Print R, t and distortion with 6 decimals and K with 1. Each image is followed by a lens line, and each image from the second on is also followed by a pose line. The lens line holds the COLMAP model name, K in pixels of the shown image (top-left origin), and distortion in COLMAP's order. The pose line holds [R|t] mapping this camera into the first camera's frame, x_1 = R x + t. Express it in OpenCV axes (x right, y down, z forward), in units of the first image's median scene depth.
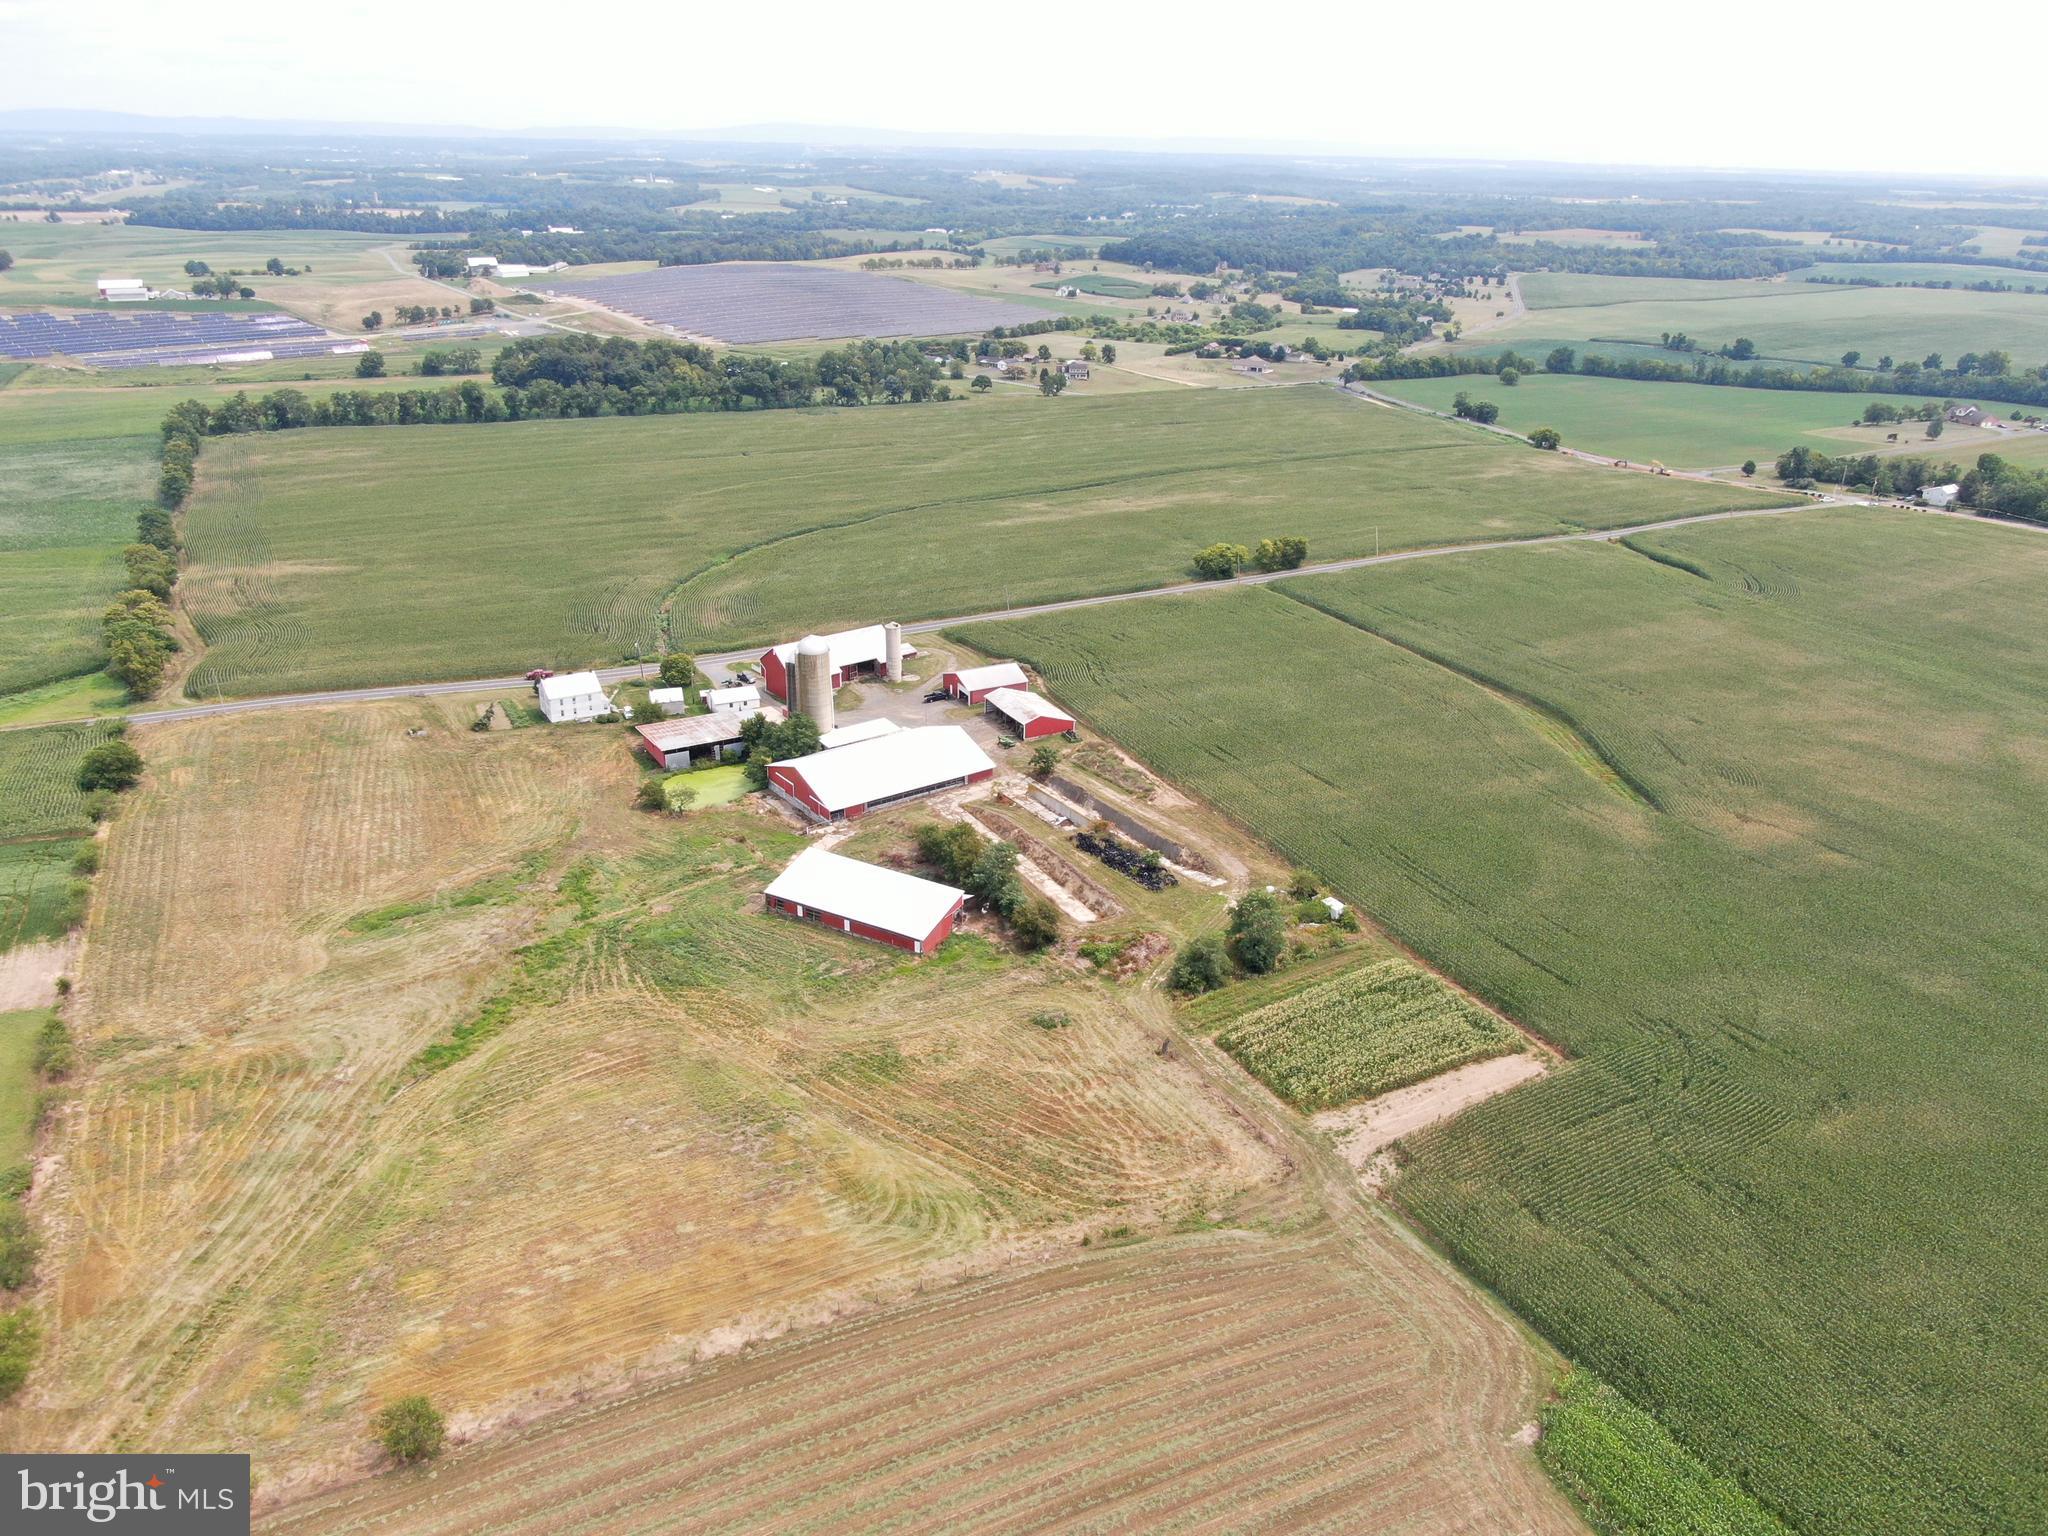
lens RADIAL K [[1475.2, 0, 1024.6], [0, 1475.2, 766.9], [0, 0, 1]] dist [-0.022127, 0.012099]
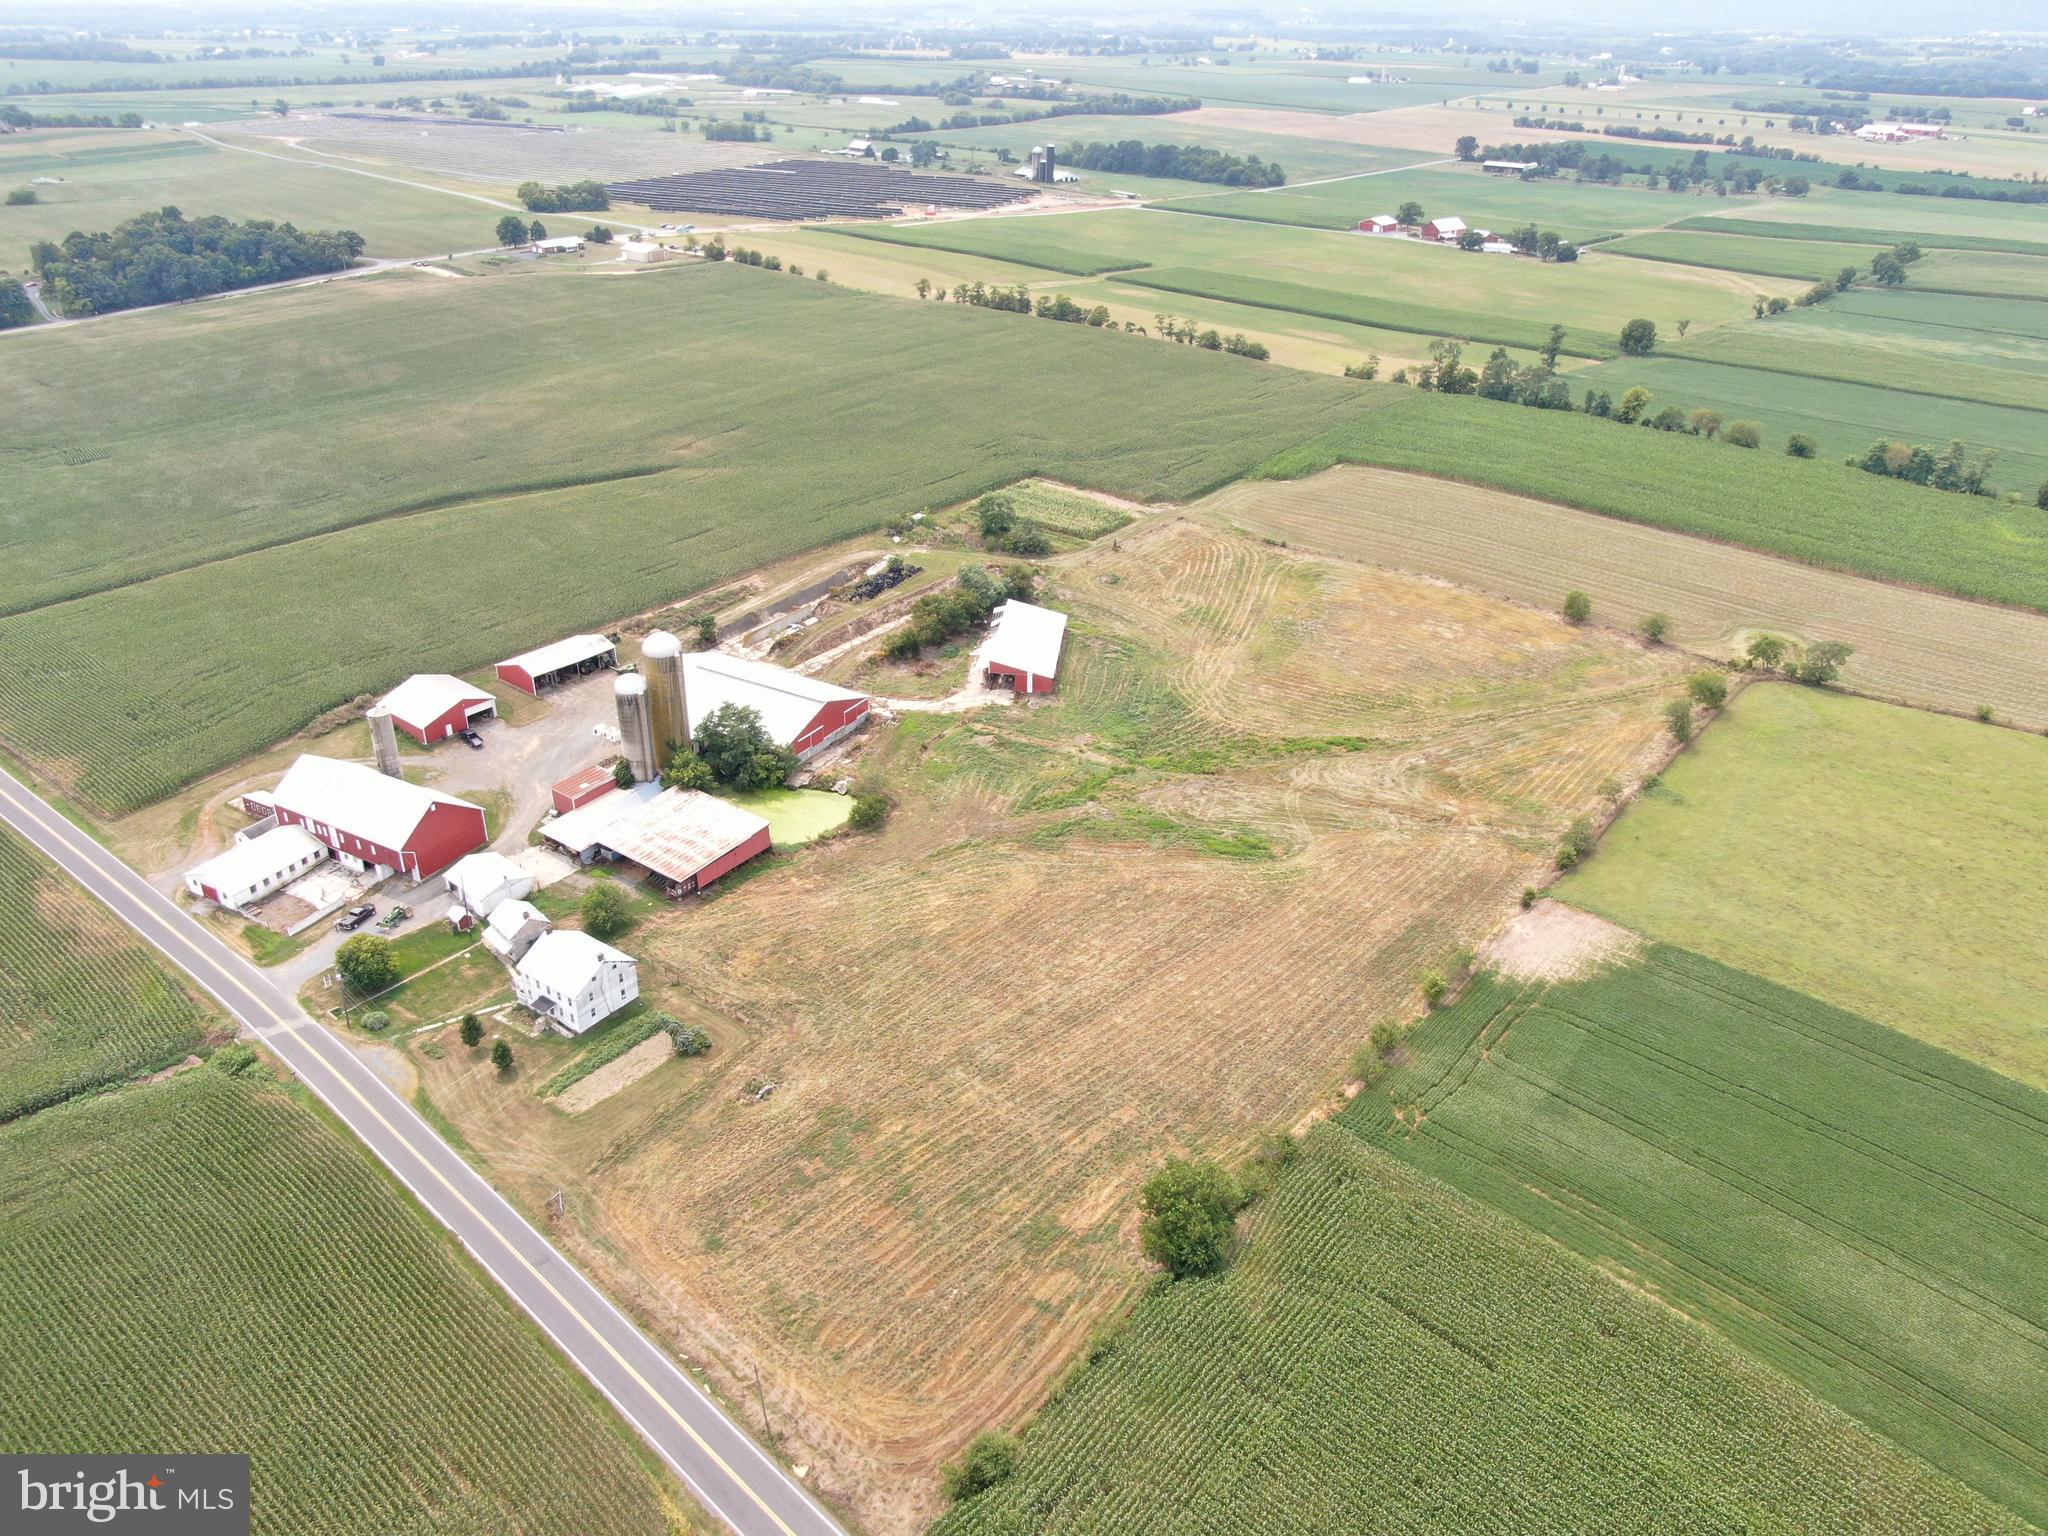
lens RADIAL K [[1475.2, 0, 1024.6], [0, 1475.2, 766.9], [0, 0, 1]] dist [-0.022127, 0.012099]
pose [[-0.395154, -0.451391, 0.800062, -0.617842], [0.339436, 0.737557, 0.583774, -0.300169], [-0.853602, 0.502250, -0.138230, 0.666748]]
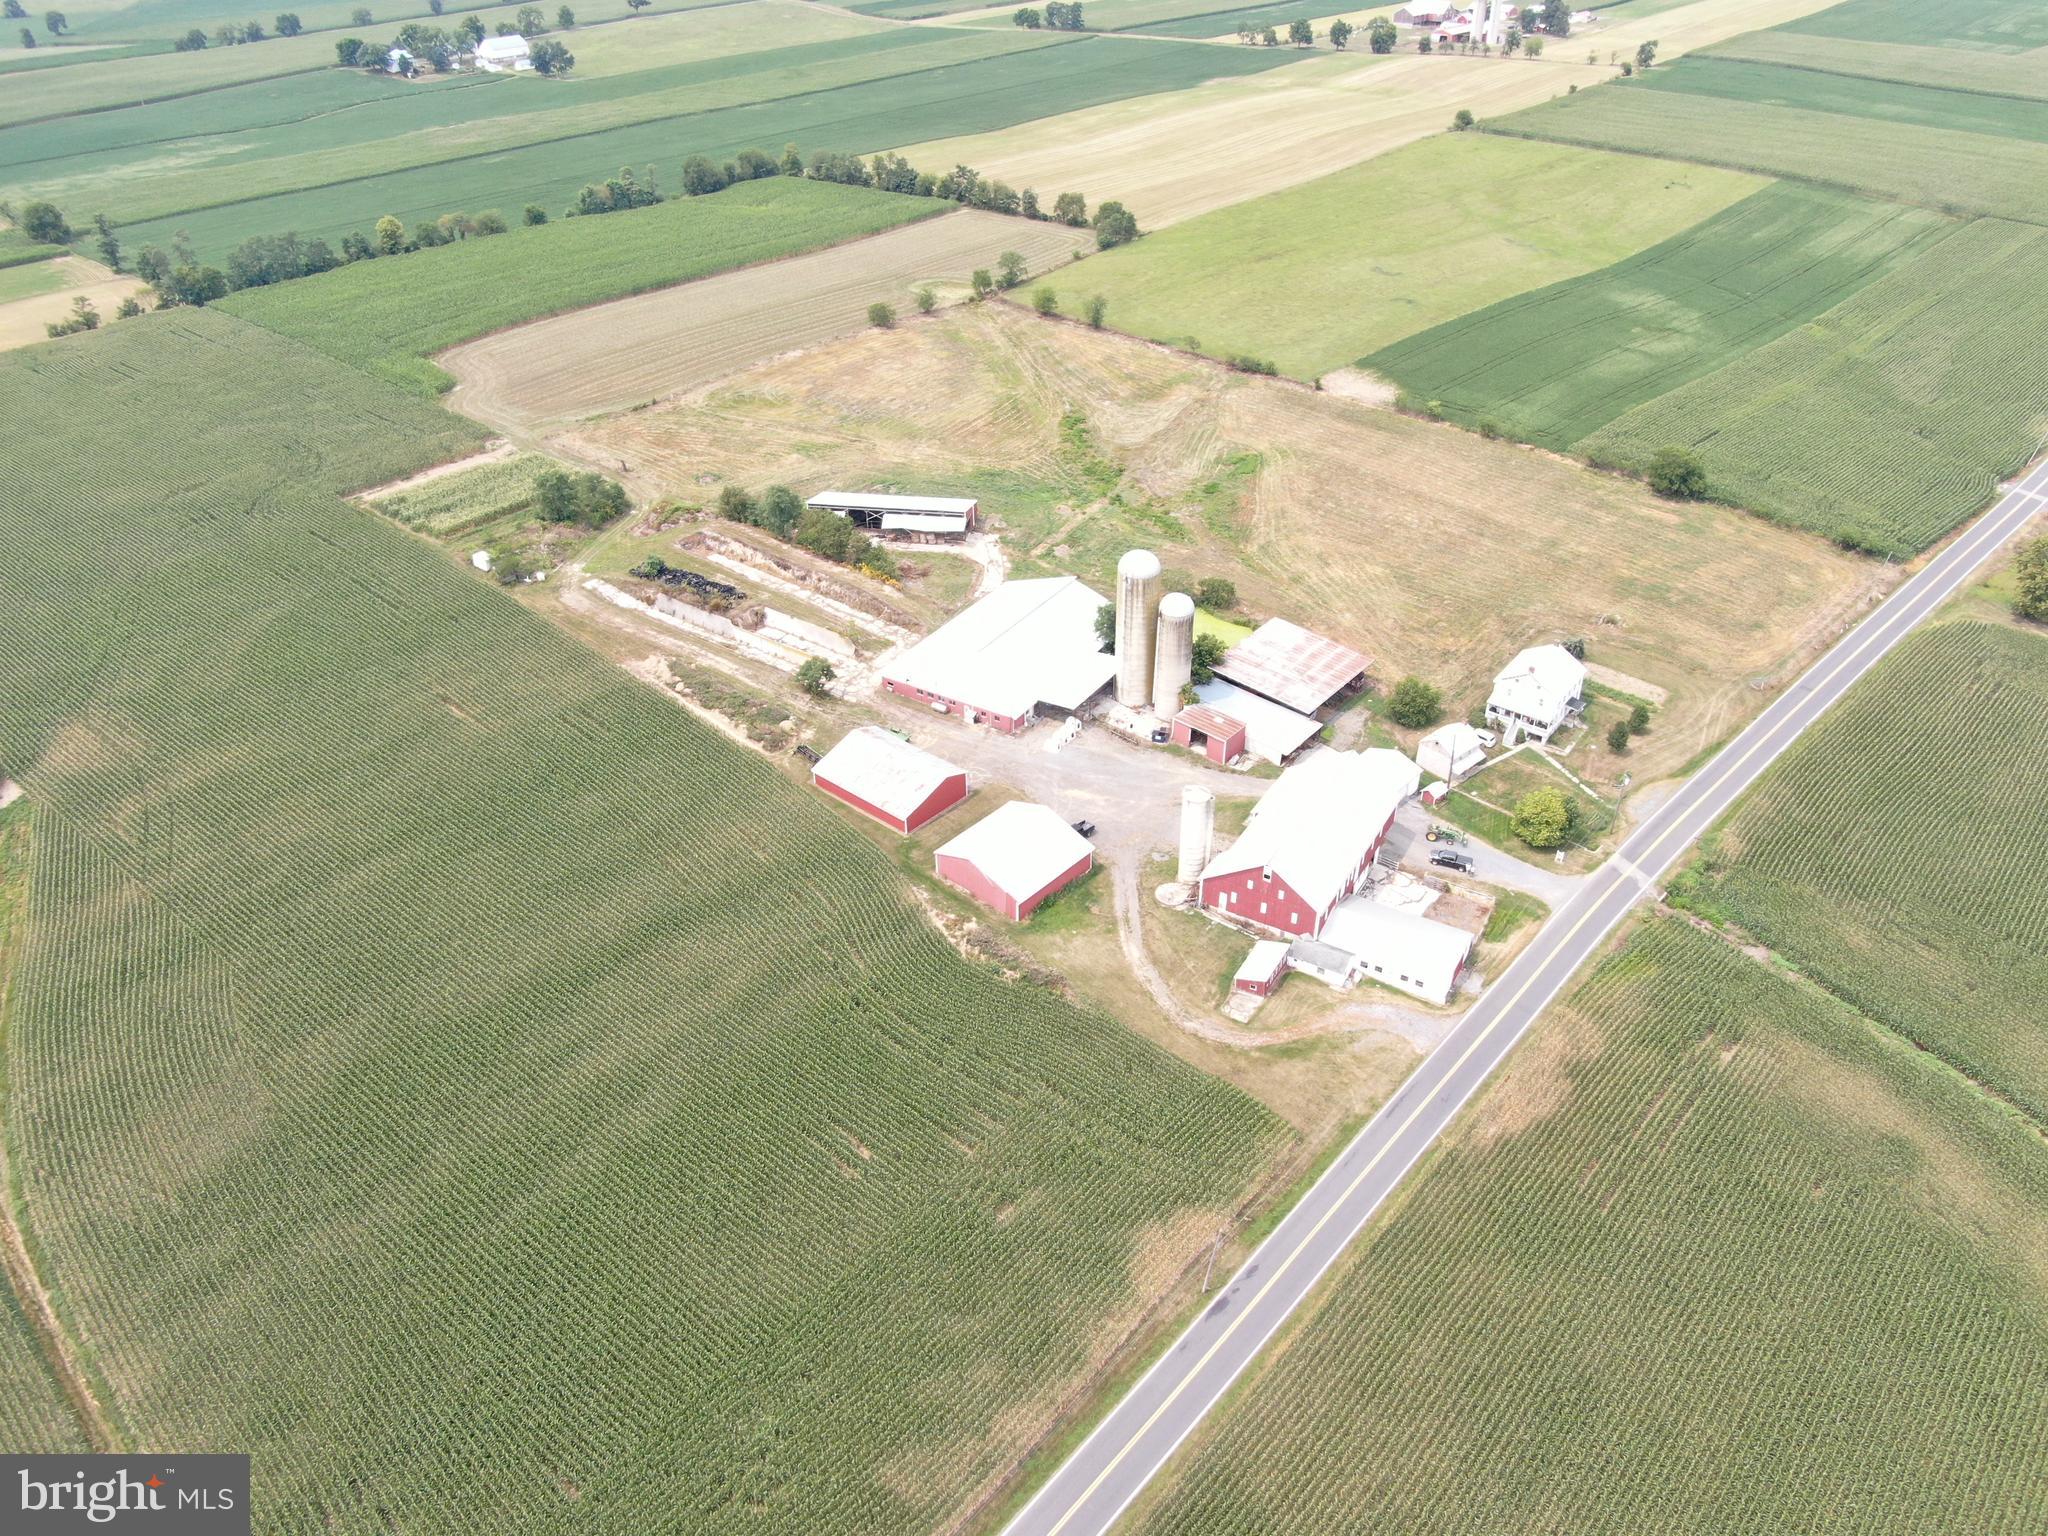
lens RADIAL K [[1475.2, 0, 1024.6], [0, 1475.2, 766.9], [0, 0, 1]] dist [-0.022127, 0.012099]
pose [[-0.932814, 0.194746, -0.303205, 0.105327], [-0.144893, 0.567693, 0.810389, -0.420953], [0.329947, 0.799875, -0.501334, 0.980091]]
